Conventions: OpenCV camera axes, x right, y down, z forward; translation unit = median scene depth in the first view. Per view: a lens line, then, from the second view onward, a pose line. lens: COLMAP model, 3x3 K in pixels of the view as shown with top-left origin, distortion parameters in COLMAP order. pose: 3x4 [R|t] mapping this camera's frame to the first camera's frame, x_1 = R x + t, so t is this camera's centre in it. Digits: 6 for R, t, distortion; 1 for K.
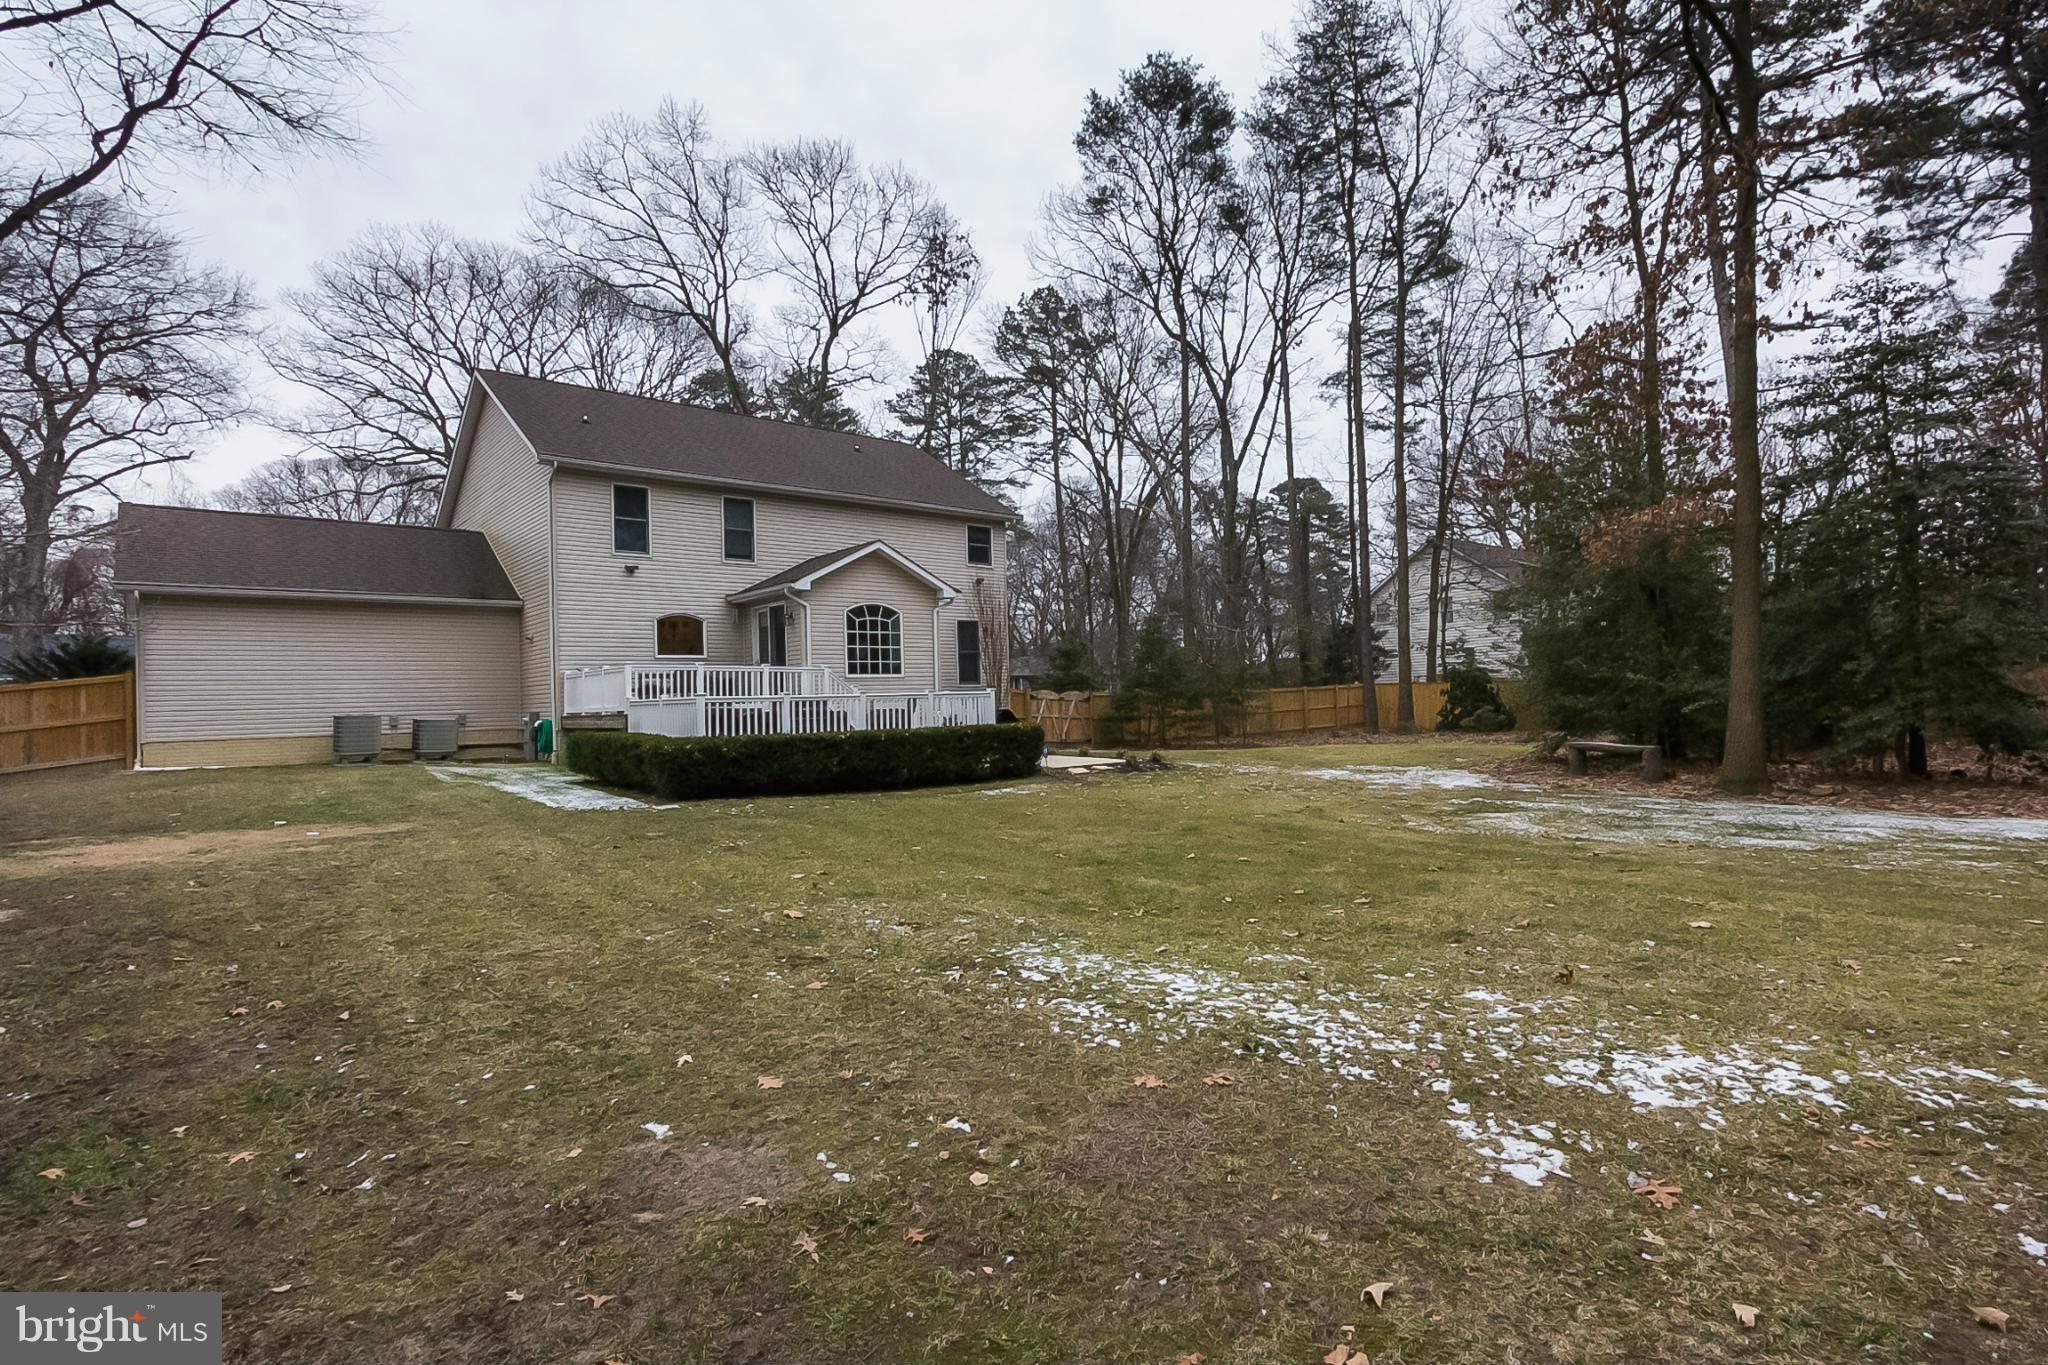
lens RADIAL K [[953.3, 0, 1058.8], [0, 953.3, 649.1], [0, 0, 1]] dist [0.001975, 0.000236]
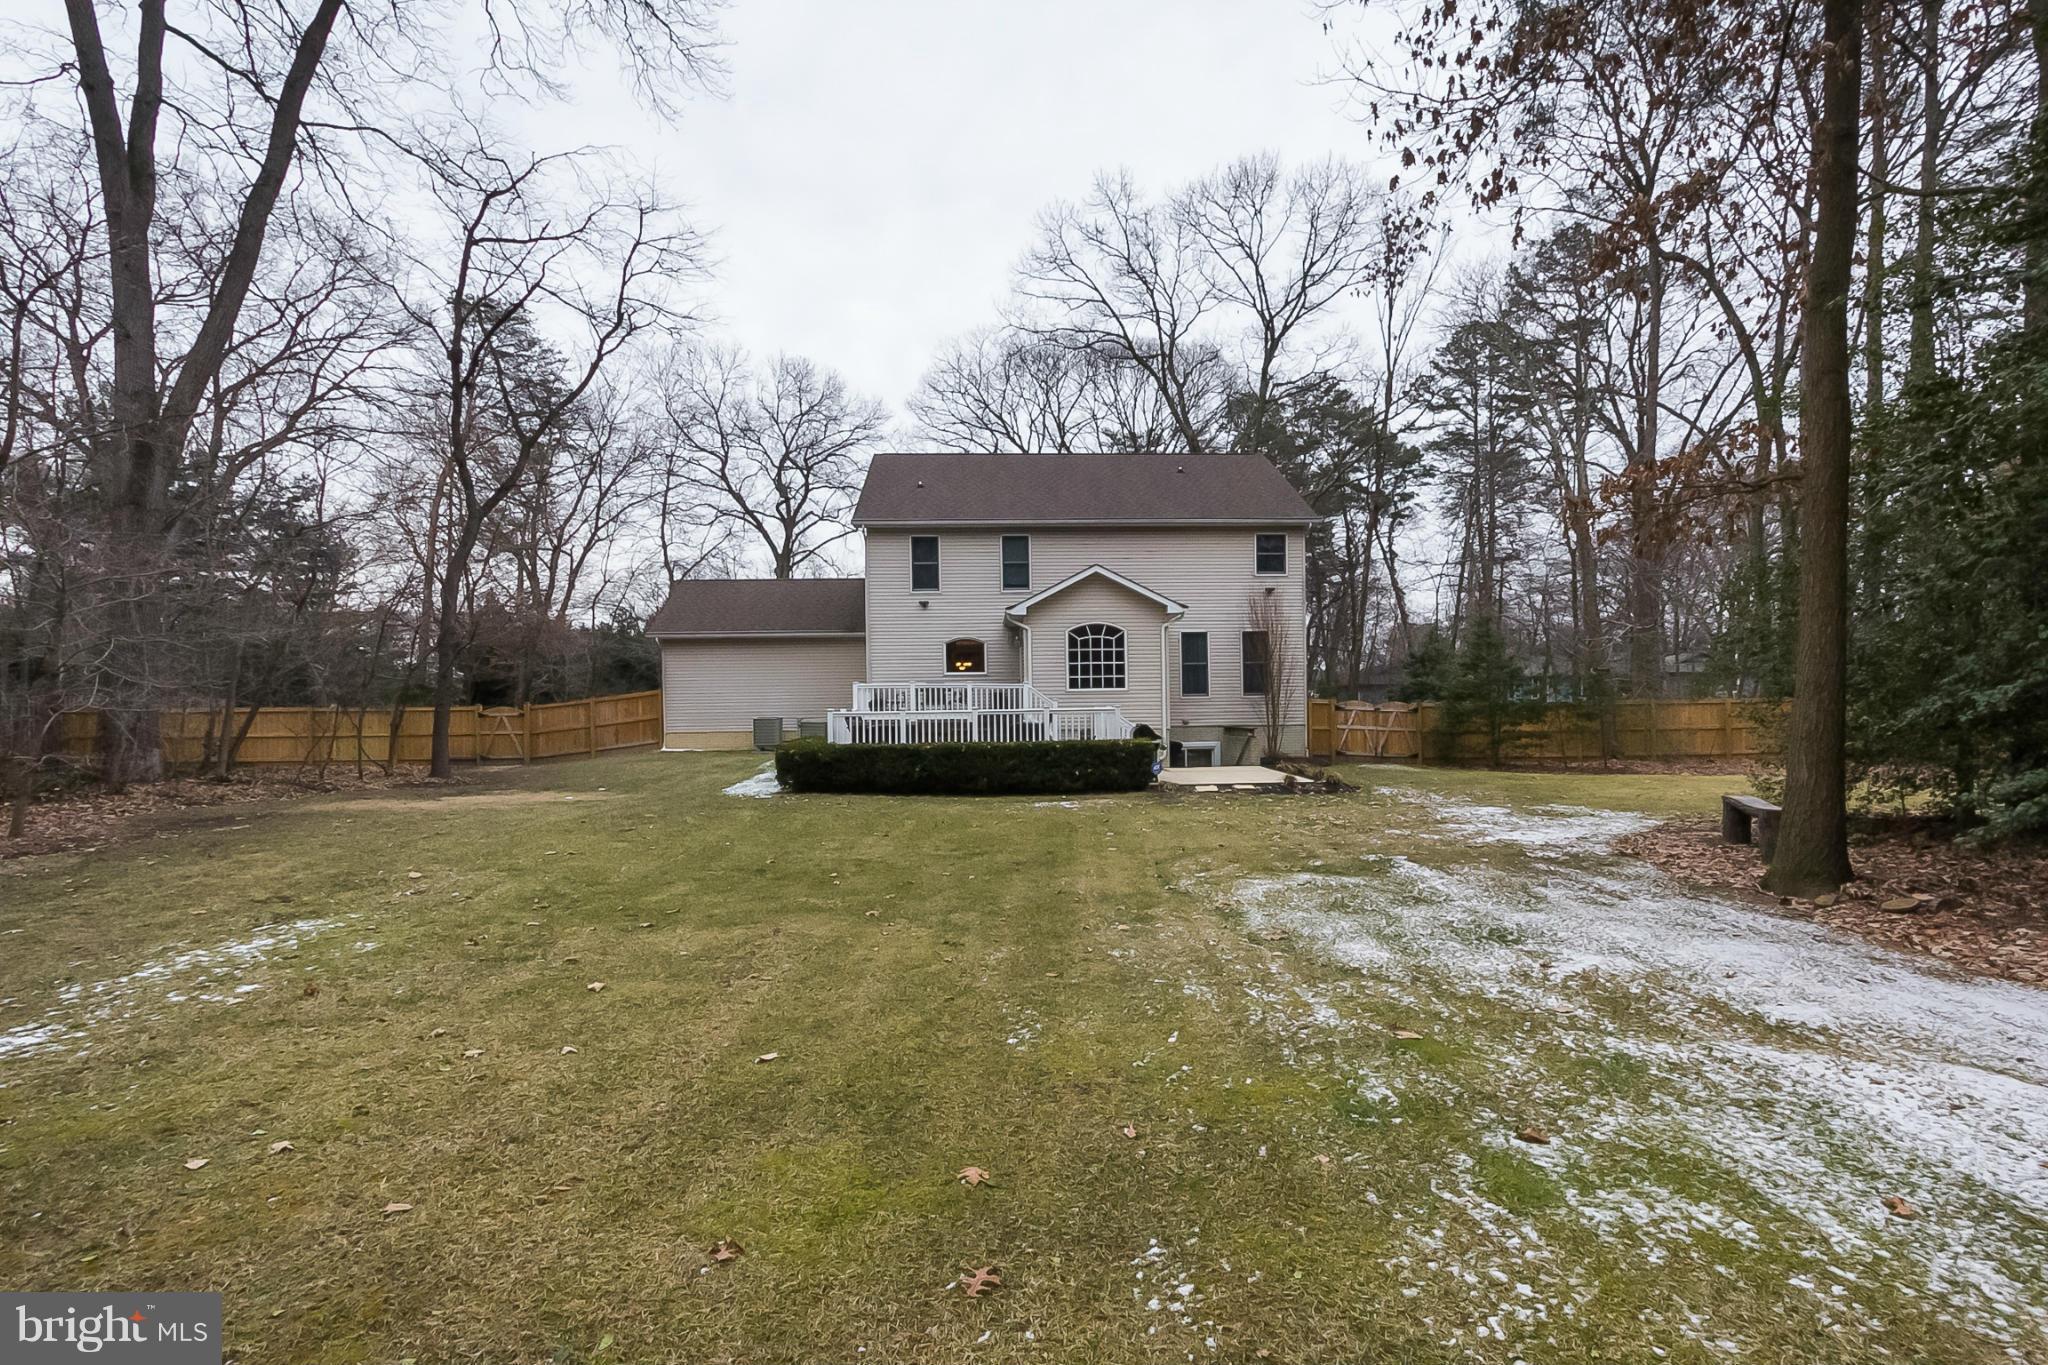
lens RADIAL K [[953.3, 0, 1058.8], [0, 953.3, 649.1], [0, 0, 1]] dist [0.001975, 0.000236]
pose [[0.812990, -0.022393, -0.581846, 0.404763], [0.024060, 0.999699, -0.004856, -0.013884], [0.581780, -0.010051, 0.813284, 0.089331]]
